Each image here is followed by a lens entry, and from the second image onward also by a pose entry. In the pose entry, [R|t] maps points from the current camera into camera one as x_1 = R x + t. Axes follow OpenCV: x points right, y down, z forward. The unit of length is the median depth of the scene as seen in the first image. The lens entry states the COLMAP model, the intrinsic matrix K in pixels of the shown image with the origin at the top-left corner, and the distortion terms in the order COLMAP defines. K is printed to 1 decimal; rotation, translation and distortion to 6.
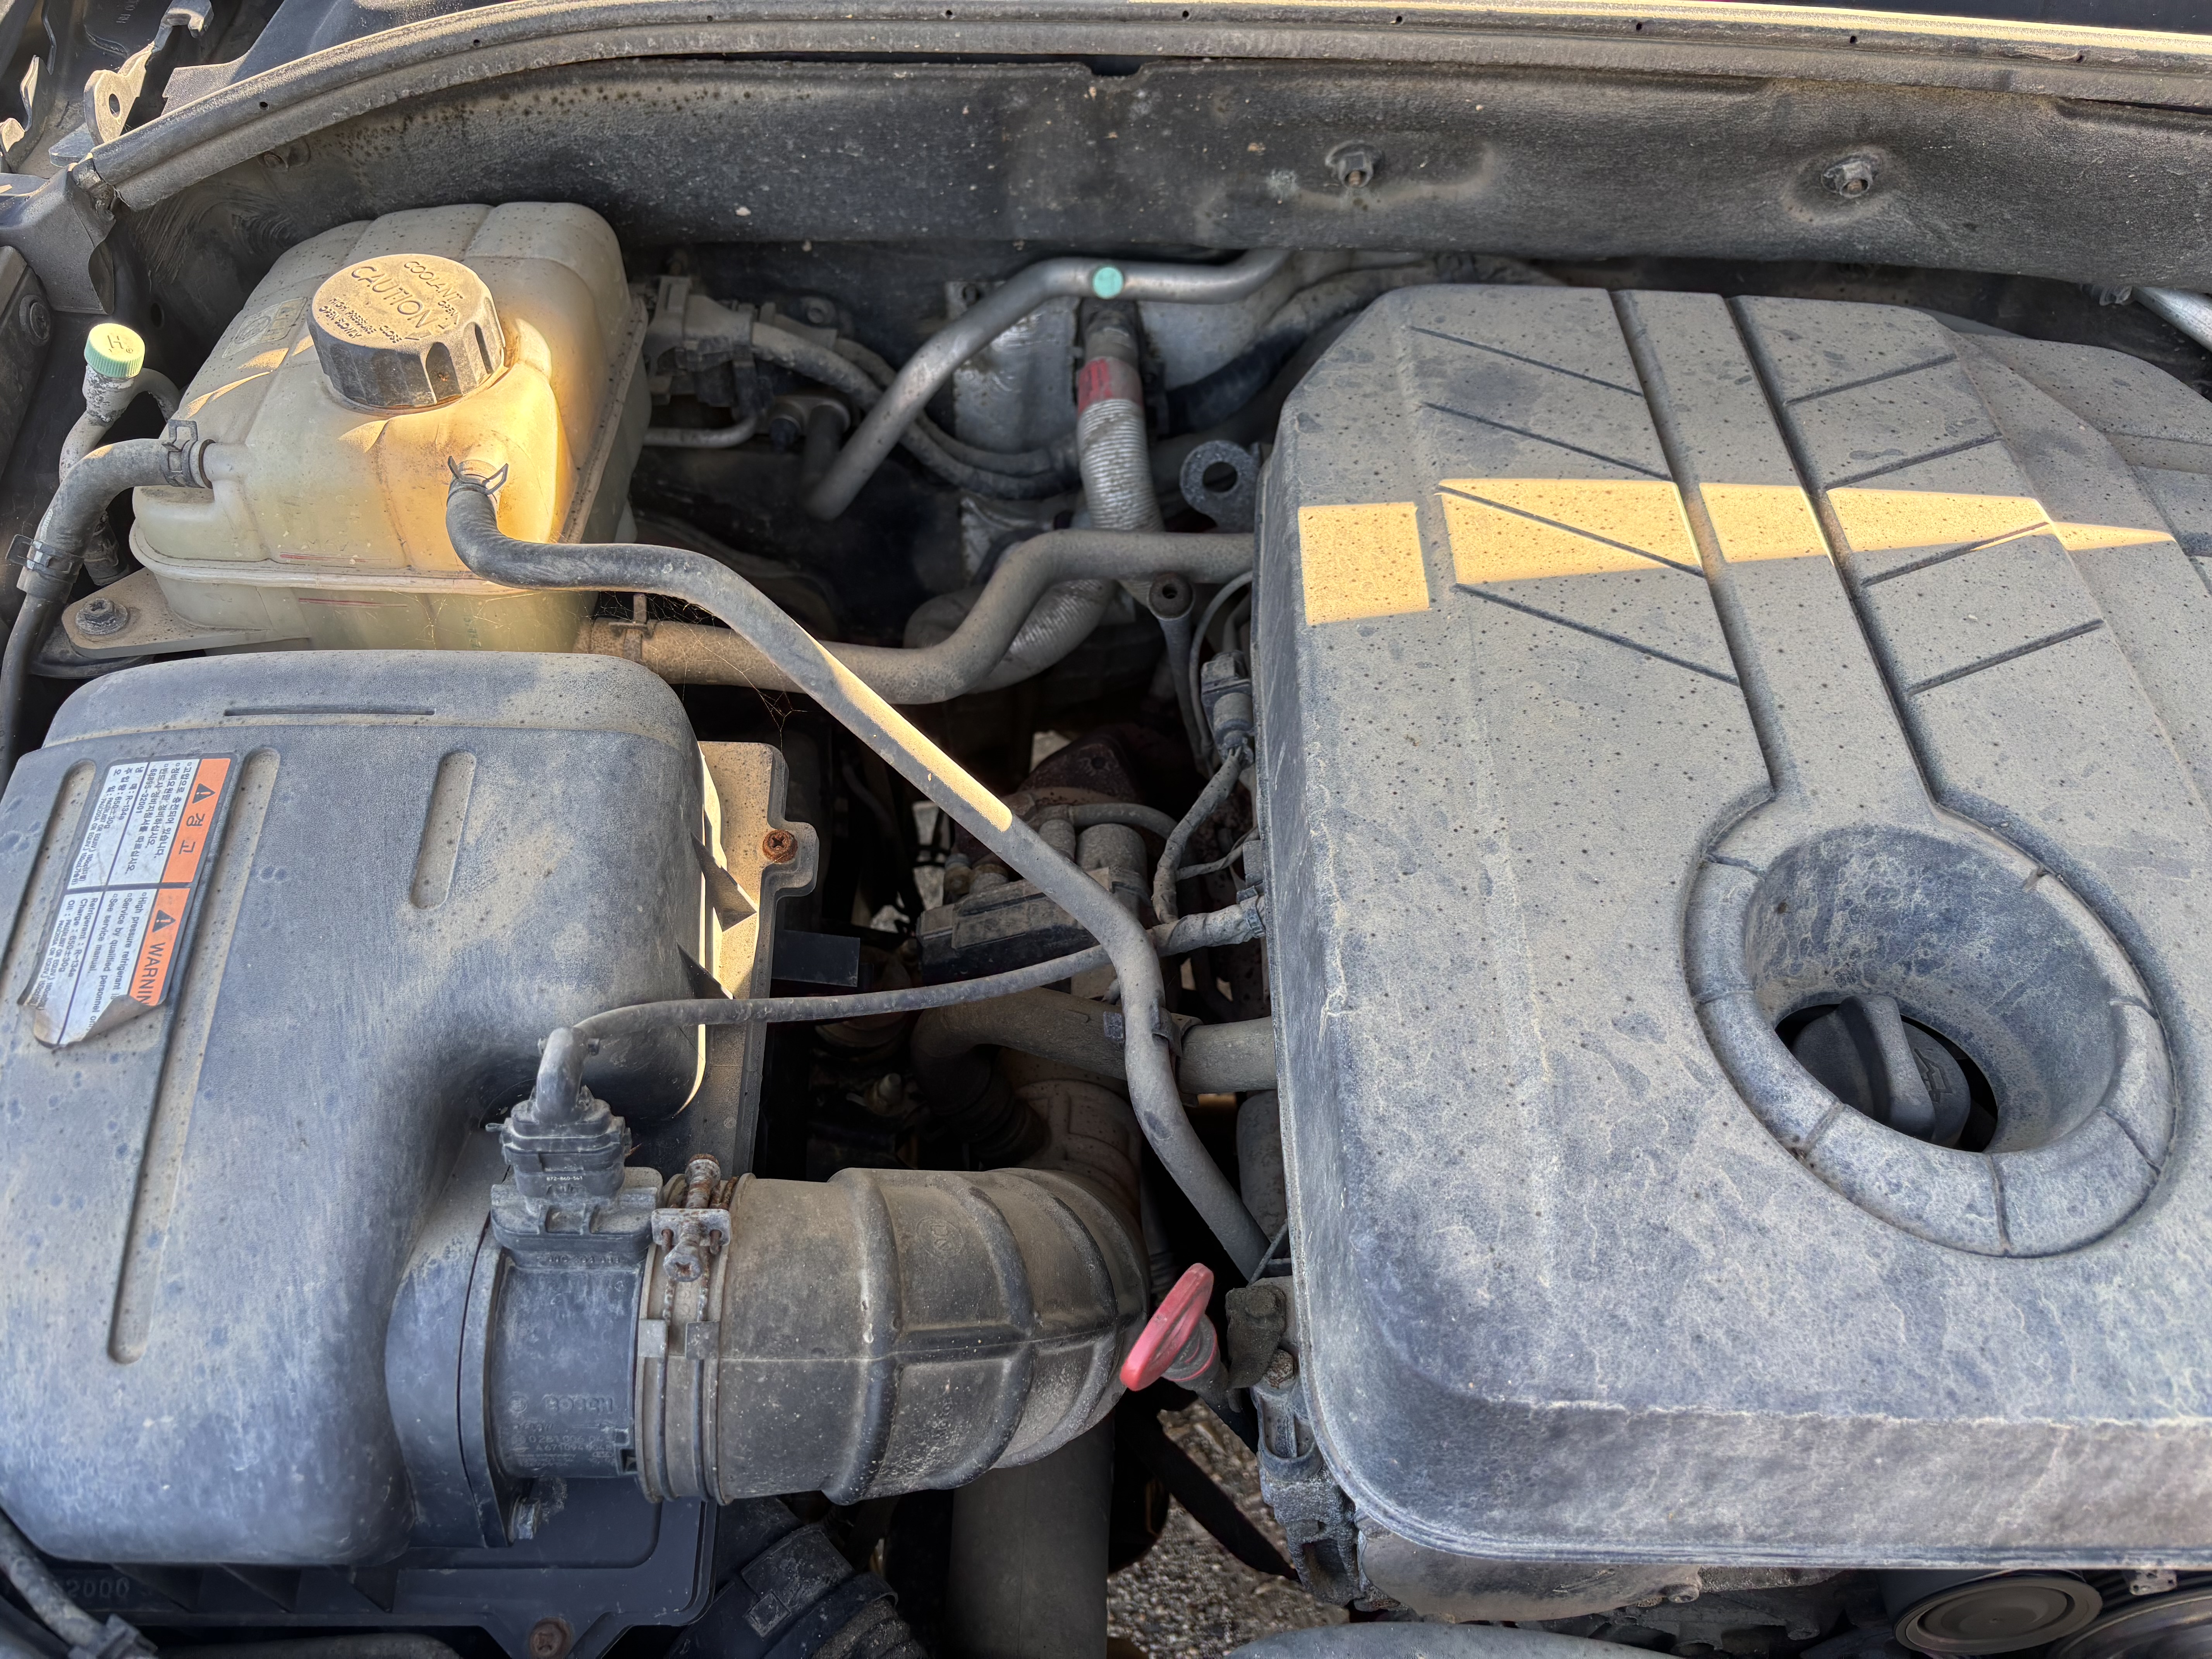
lens RADIAL K [[1699.7, 0, 1106.4], [0, 1699.7, 765.5], [0, 0, 1]] dist [0.079178, -0.105831]
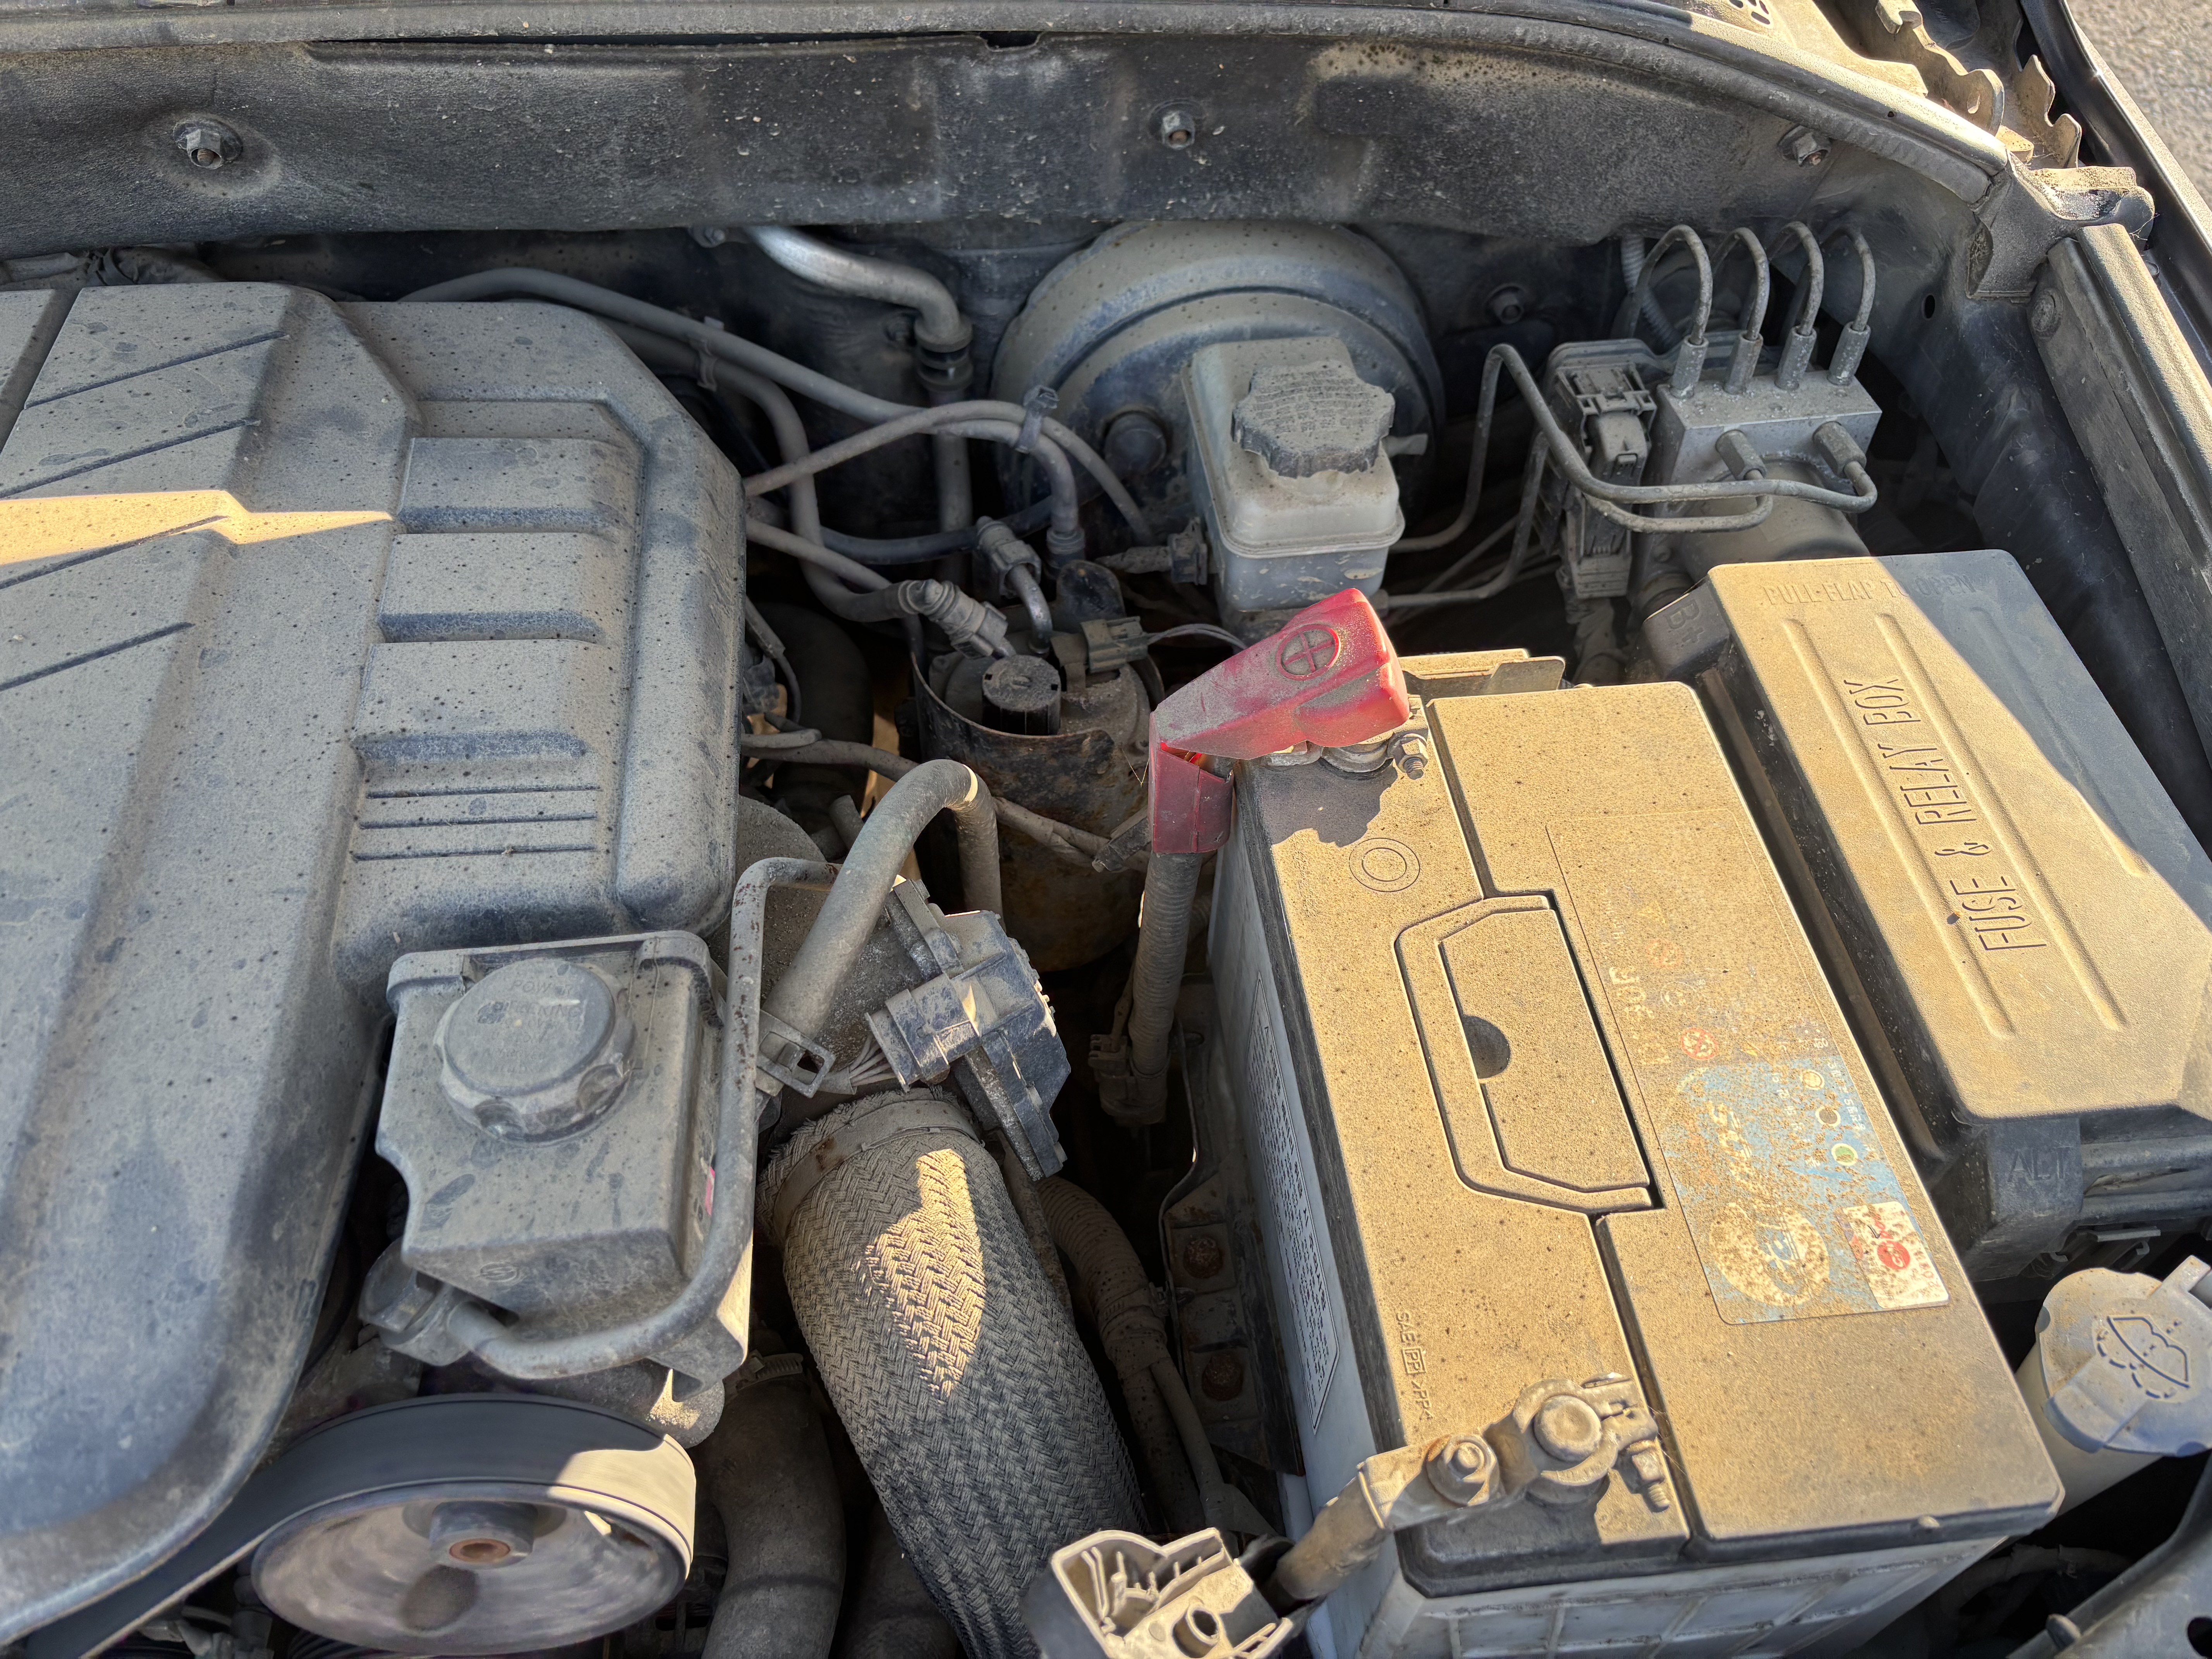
lens RADIAL K [[1699.7, 0, 1106.4], [0, 1699.7, 765.5], [0, 0, 1]] dist [0.079178, -0.105831]
pose [[0.992052, -0.114877, 0.051339, 1.154707], [0.113882, 0.993253, 0.021904, 0.029640], [-0.053509, -0.015883, 0.998441, 0.073188]]
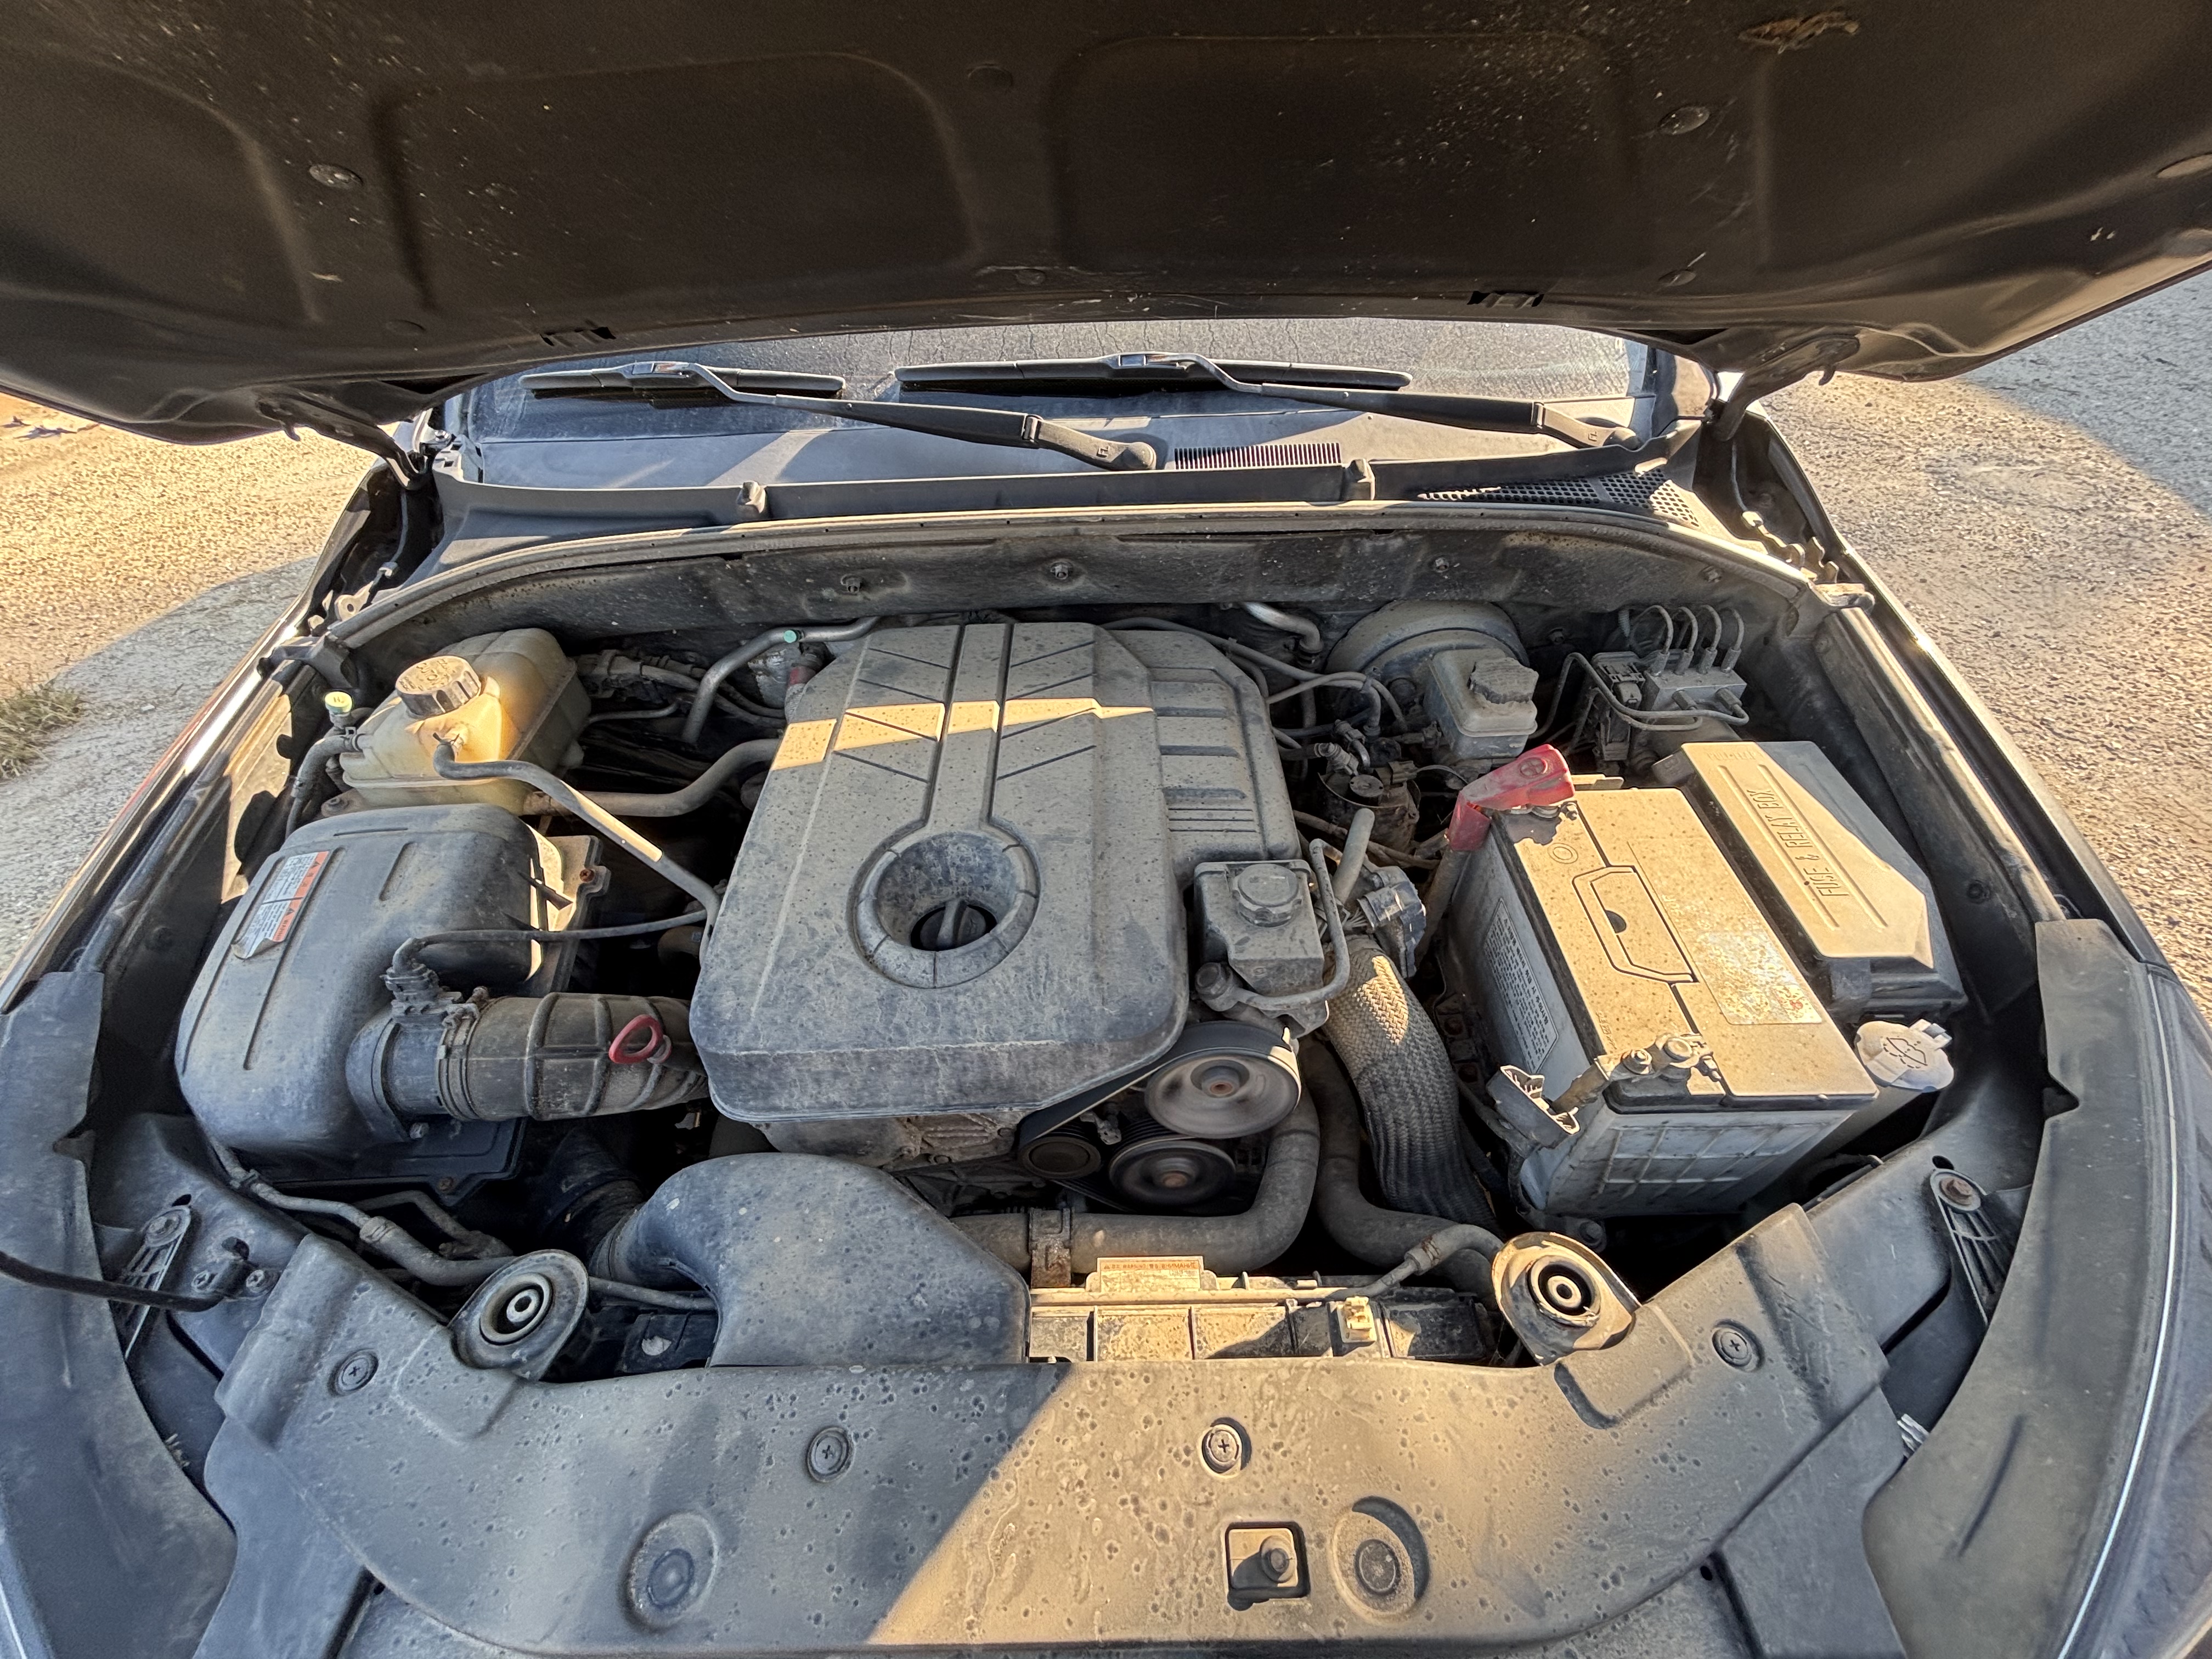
lens RADIAL K [[887.1, 0, 1106.9], [0, 887.1, 802.4], [0, 0, 1]] dist [0.000664, 0.000053]
pose [[0.995613, -0.074742, -0.056295, 0.759409], [0.070864, 0.995167, -0.067982, 0.097167], [0.061104, 0.063694, 0.996097, -0.296663]]
